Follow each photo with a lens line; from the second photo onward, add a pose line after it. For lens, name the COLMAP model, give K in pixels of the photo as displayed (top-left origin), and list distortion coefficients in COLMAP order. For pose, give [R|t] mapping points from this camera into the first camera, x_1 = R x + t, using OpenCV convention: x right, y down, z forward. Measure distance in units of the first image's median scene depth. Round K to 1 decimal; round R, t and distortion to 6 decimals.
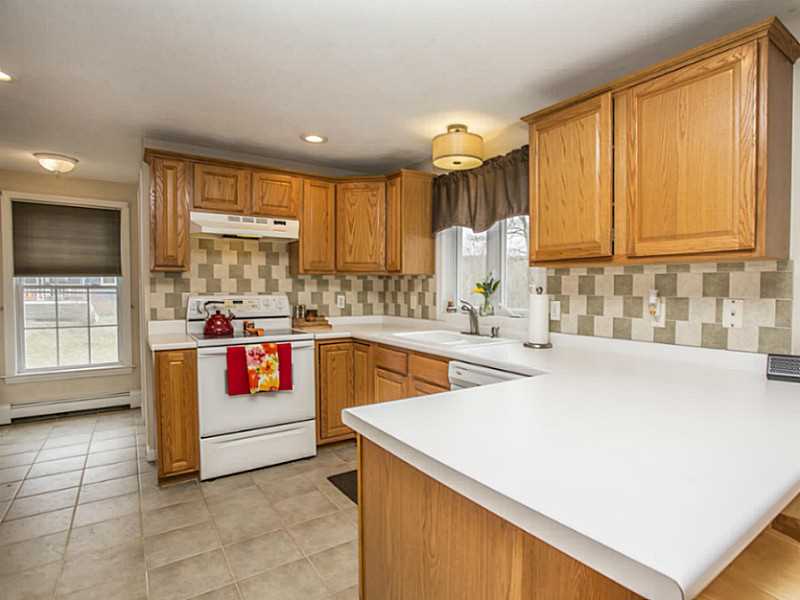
lens RADIAL K [[444.9, 0, 412.6], [0, 444.9, 303.5], [0, 0, 1]] dist [-0.063455, 0.028547]
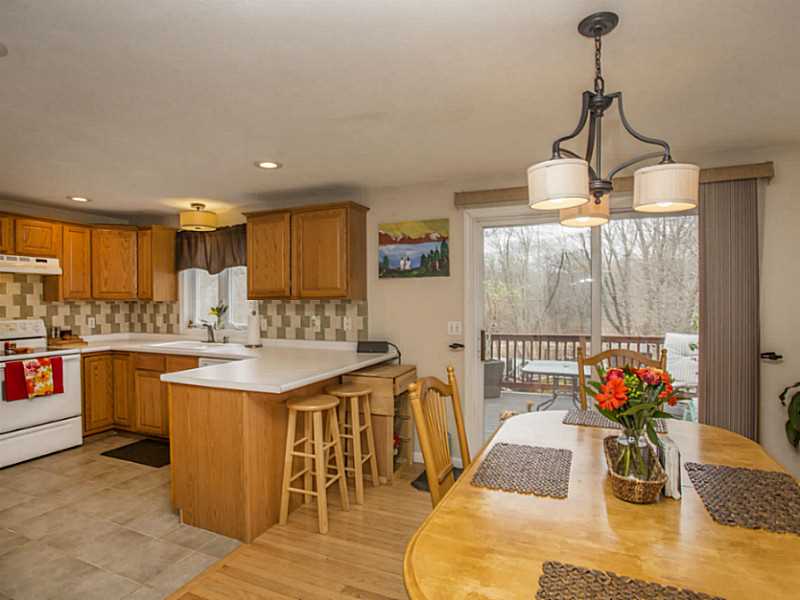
lens RADIAL K [[444.9, 0, 412.6], [0, 444.9, 303.5], [0, 0, 1]] dist [-0.063455, 0.028547]
pose [[0.819445, -0.009997, 0.573070, -0.144844], [0.024073, 0.999566, -0.016986, -0.018615], [-0.572652, 0.027715, 0.819330, -0.580686]]
